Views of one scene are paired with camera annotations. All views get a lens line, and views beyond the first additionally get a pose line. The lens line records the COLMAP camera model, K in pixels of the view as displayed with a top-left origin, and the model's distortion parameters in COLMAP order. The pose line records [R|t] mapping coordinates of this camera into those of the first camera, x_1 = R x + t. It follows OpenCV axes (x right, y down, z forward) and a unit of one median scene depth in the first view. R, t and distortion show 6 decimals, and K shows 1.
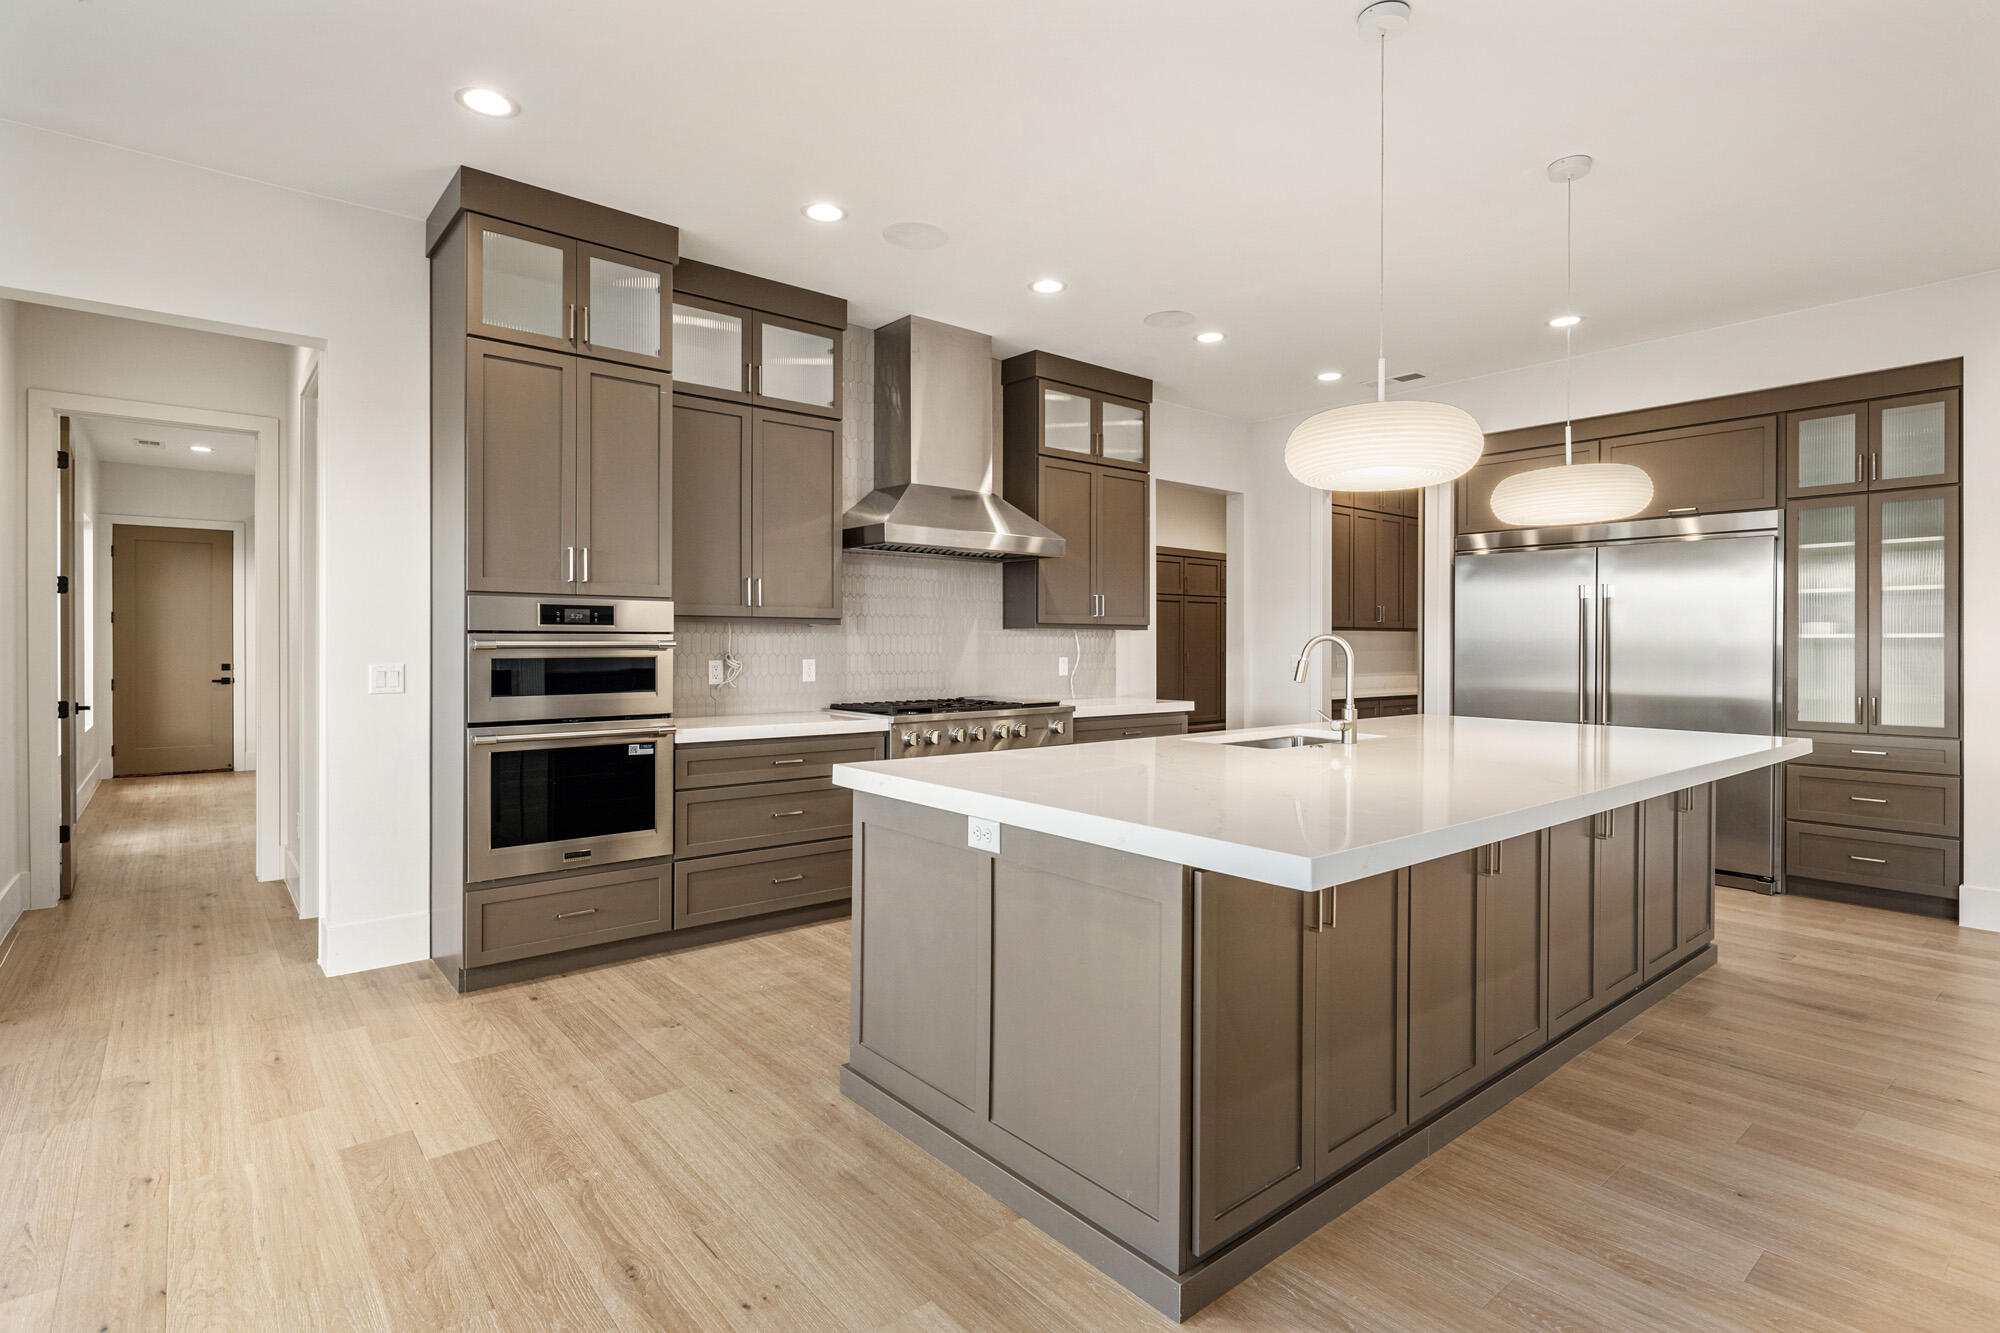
lens RADIAL K [[977.8, 0, 1004.0], [0, 977.8, 650.6], [0, 0, 1]] dist [-0.004329, -0.000649]
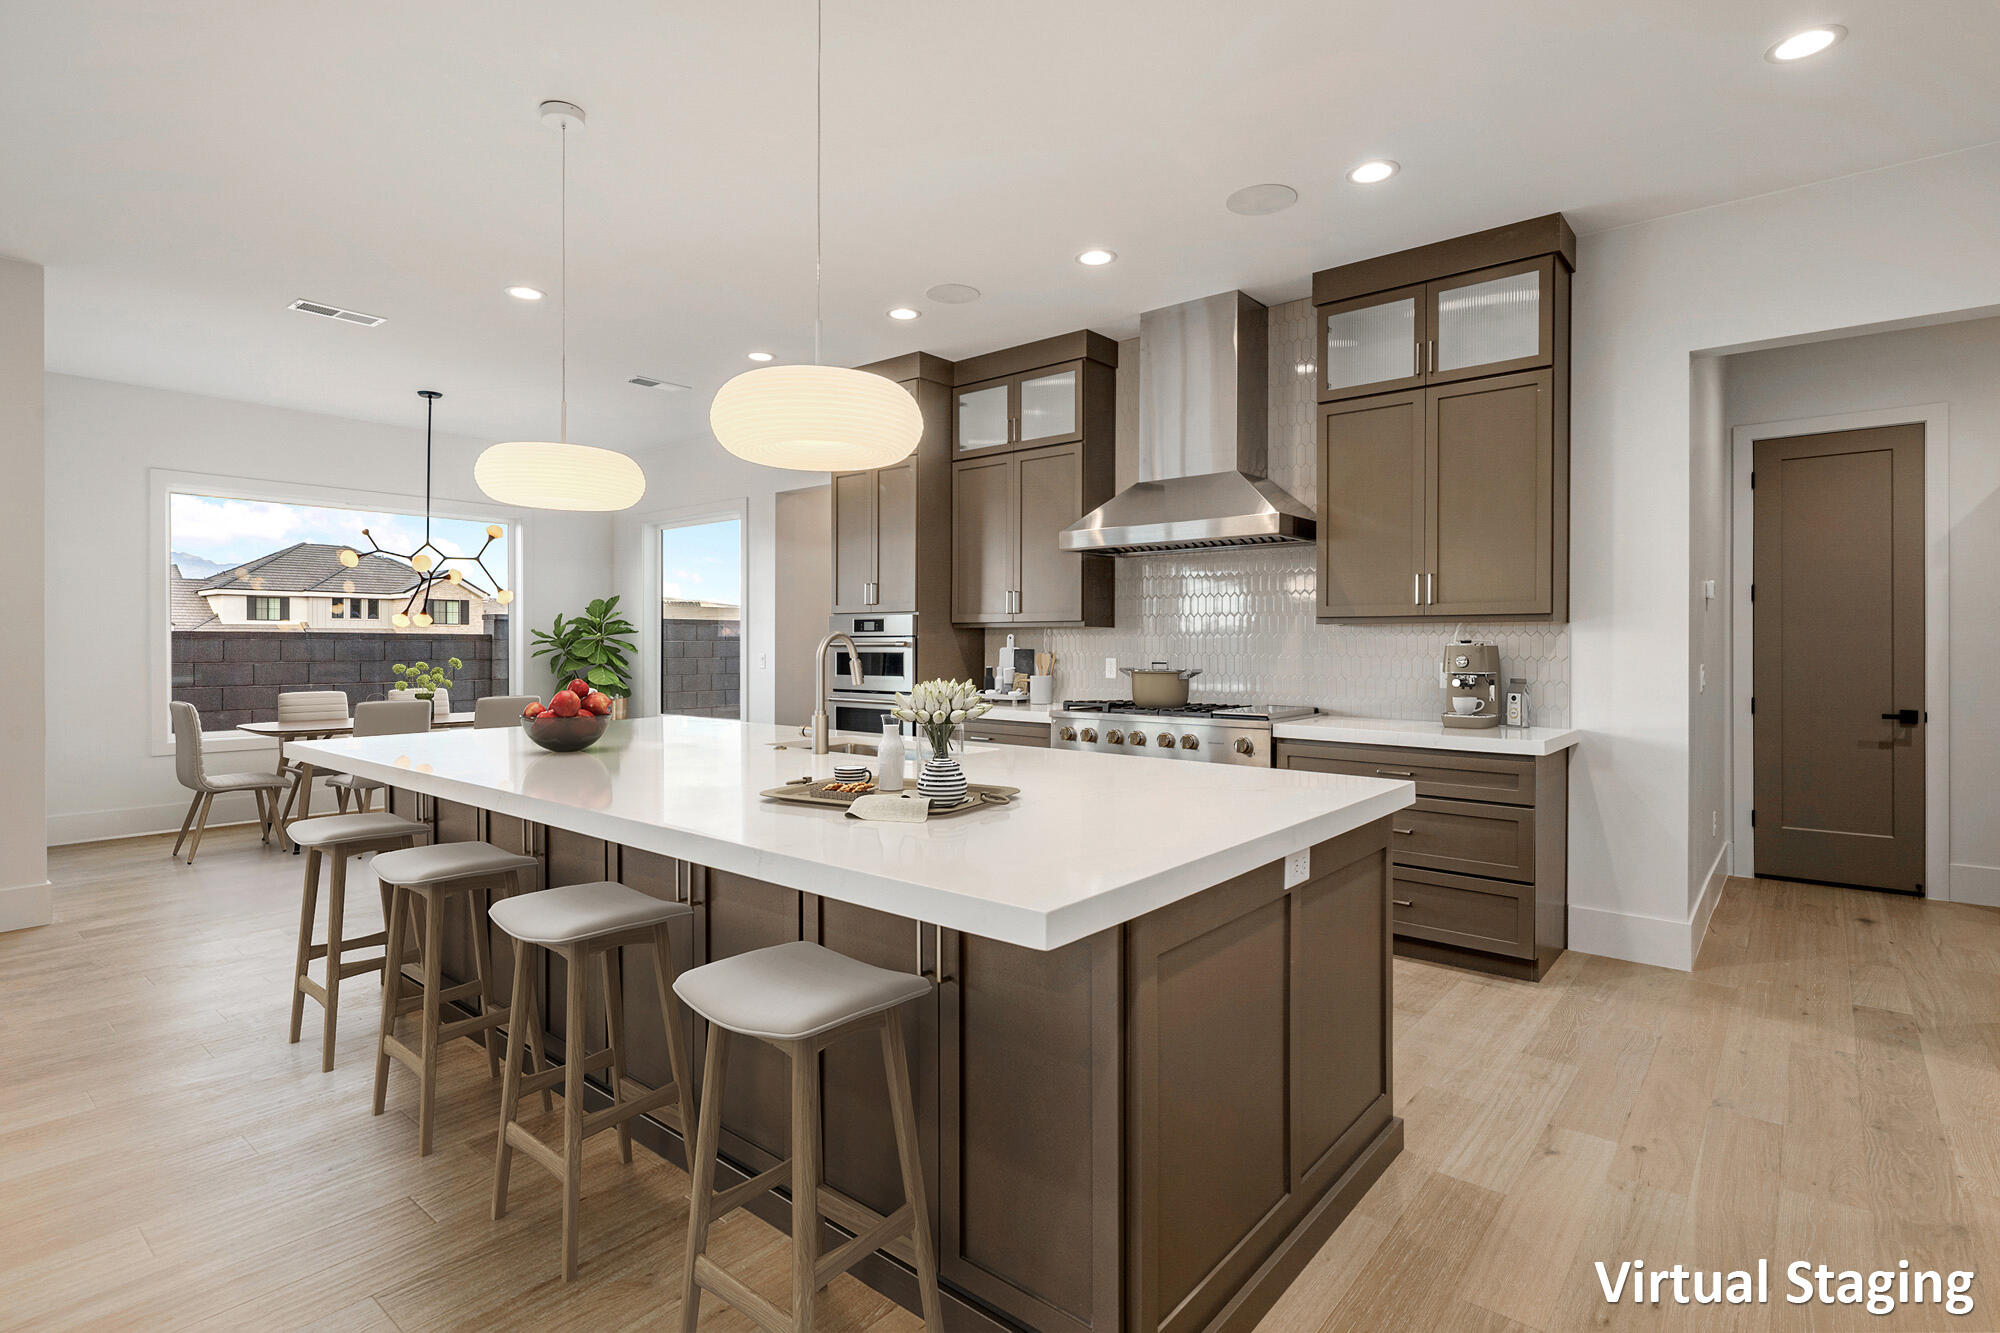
lens RADIAL K [[977.8, 0, 1004.0], [0, 977.8, 650.6], [0, 0, 1]] dist [-0.004329, -0.000649]
pose [[0.179680, -0.000515, -0.983725, 0.940252], [-0.010292, 0.999944, -0.002404, 0.004894], [0.983671, 0.010556, 0.179665, 0.743000]]
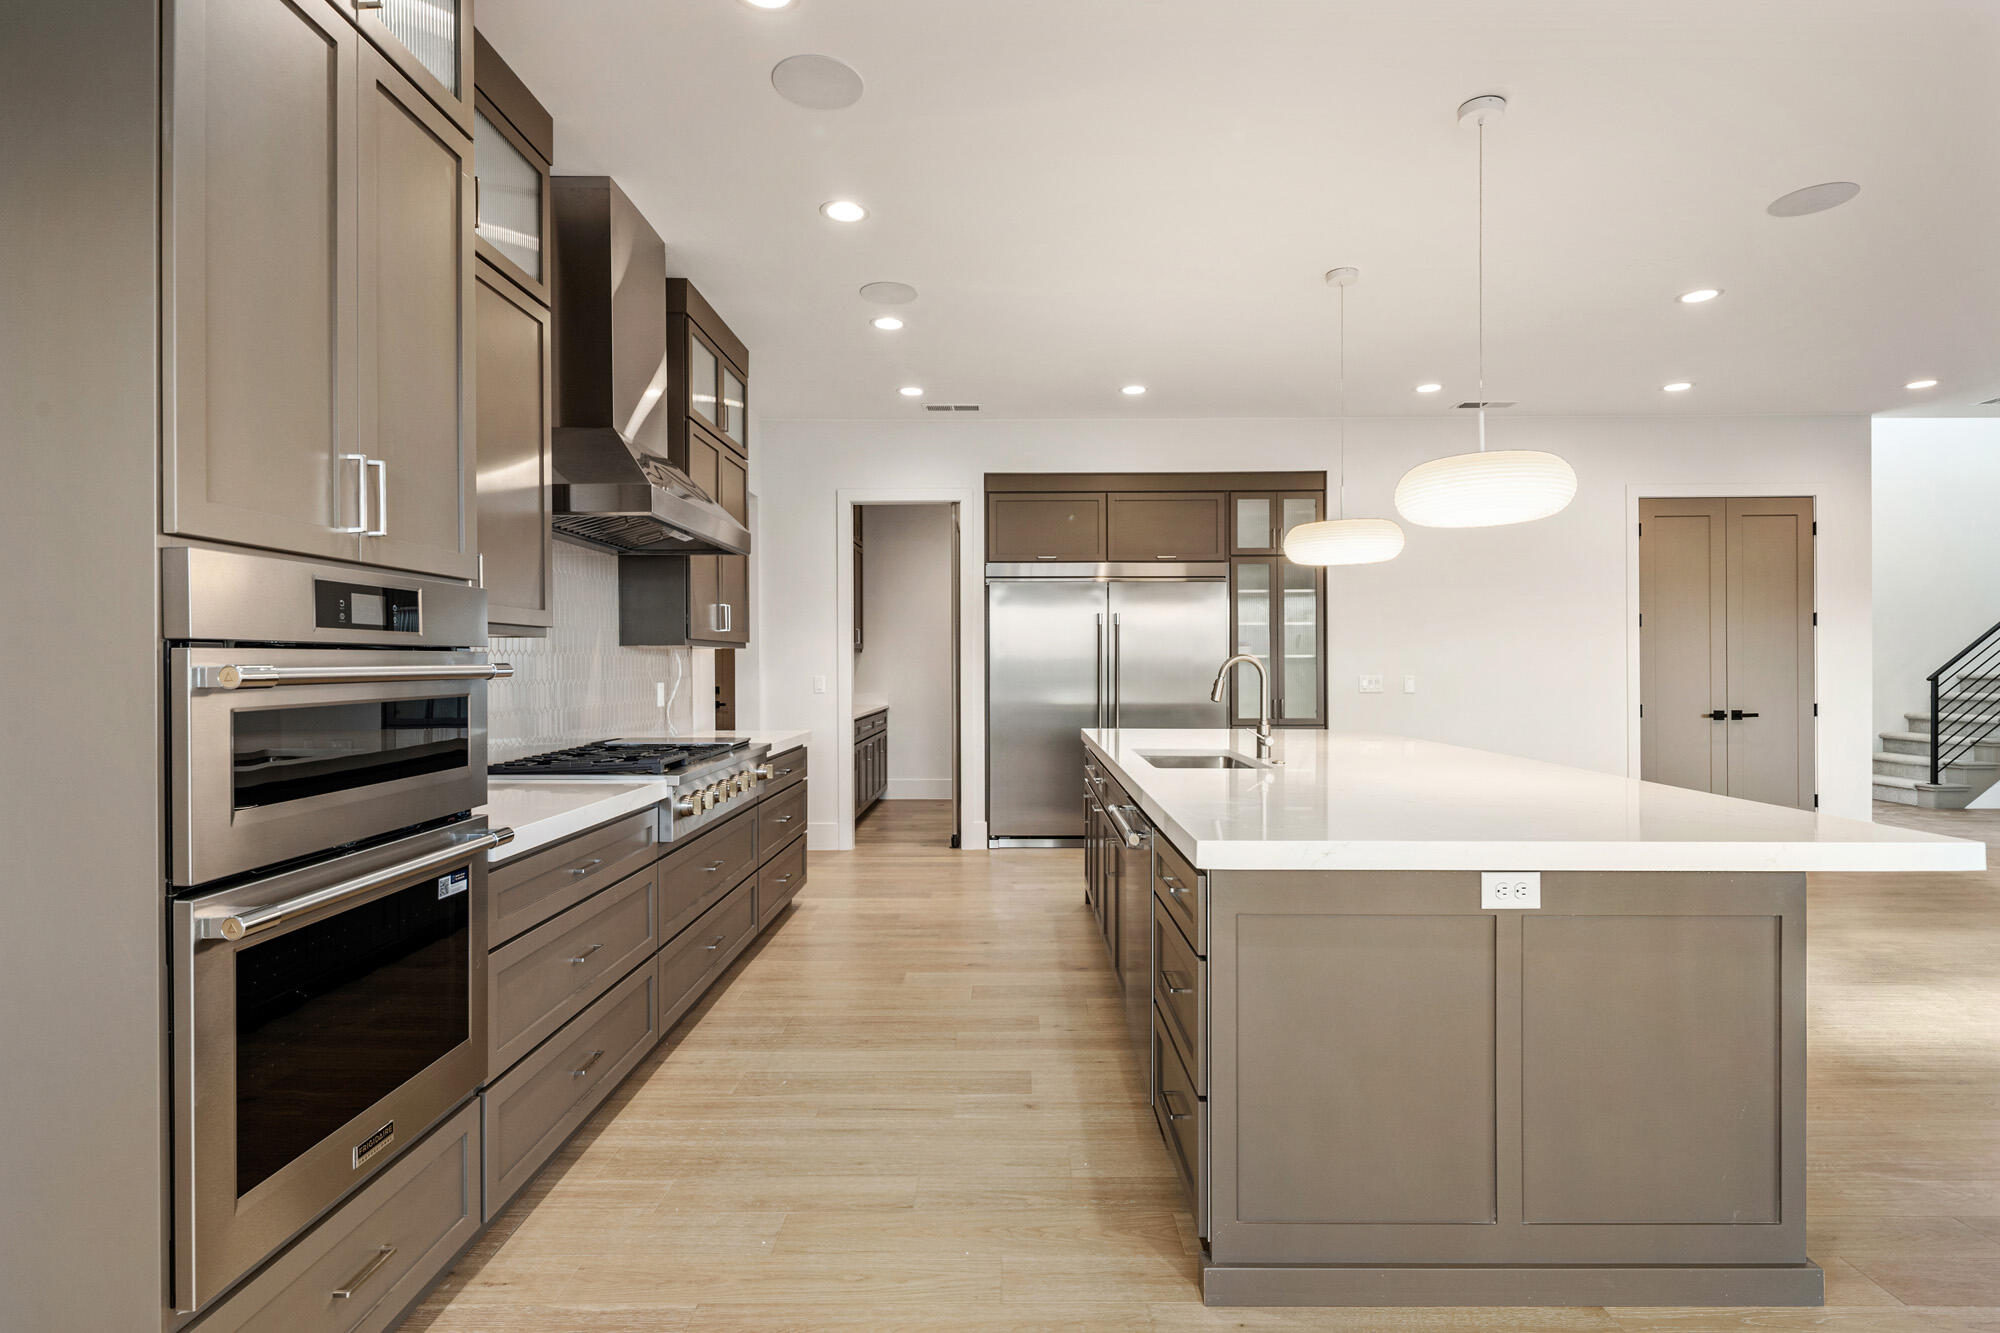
lens RADIAL K [[984.8, 0, 1000.0], [0, 984.8, 666.5], [0, 0, 1]] dist [0.000460, -0.000426]
pose [[0.646861, -0.006506, 0.762580, -0.479380], [0.009060, 0.999959, 0.000846, -0.005952], [-0.762554, 0.006362, 0.646893, 0.390225]]
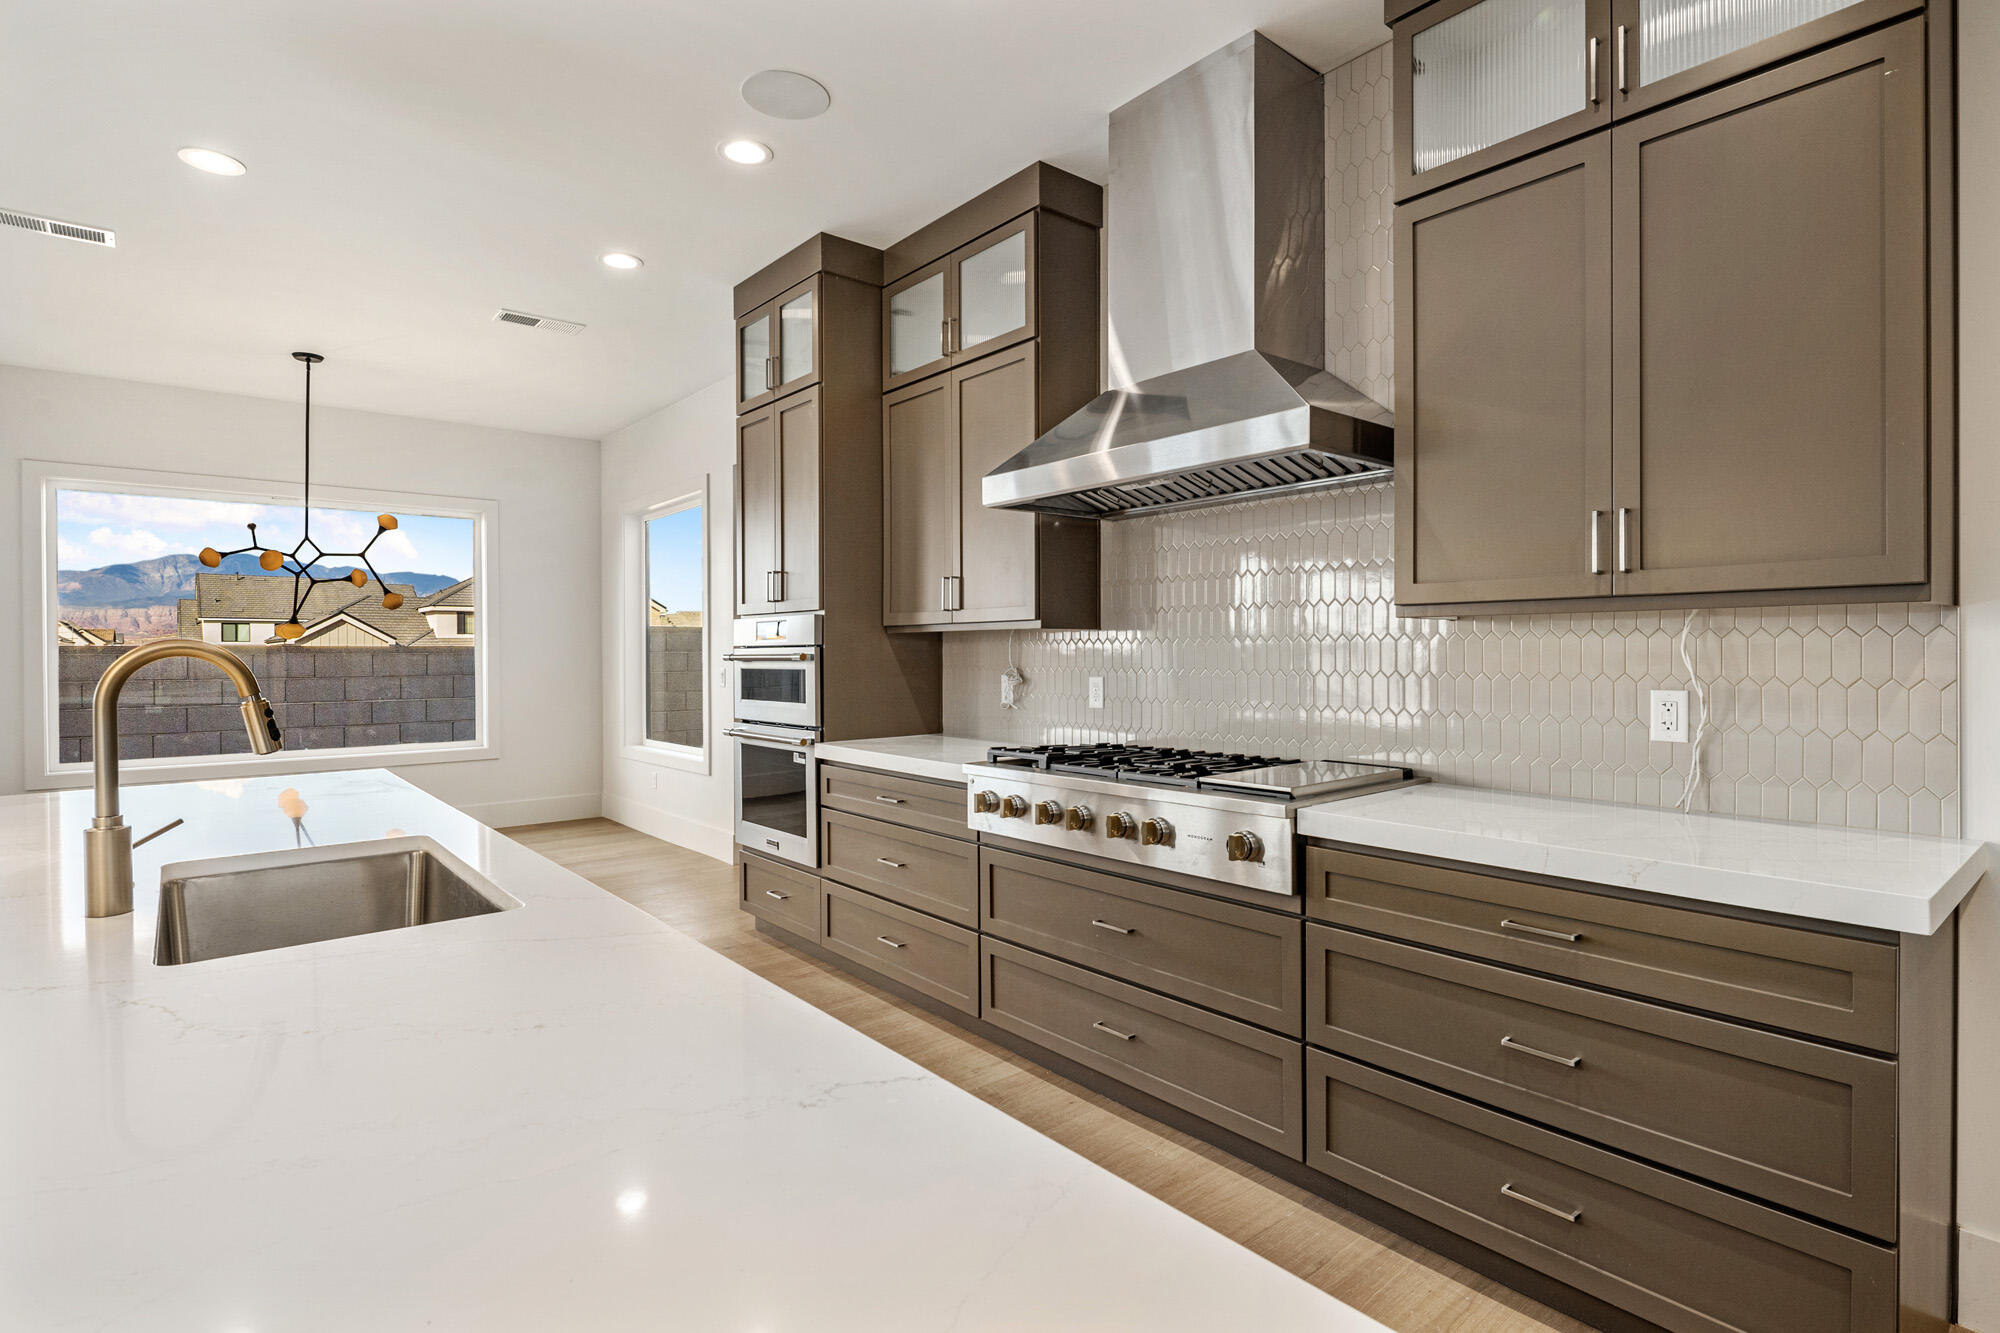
lens RADIAL K [[981.2, 0, 996.1], [0, 981.2, 658.1], [0, 0, 1]] dist [-0.001590, -0.001756]
pose [[-0.004807, -0.002440, -0.999985, 0.558254], [-0.006275, 0.999977, -0.002409, -0.003182], [0.999969, 0.006264, -0.004822, 1.016510]]
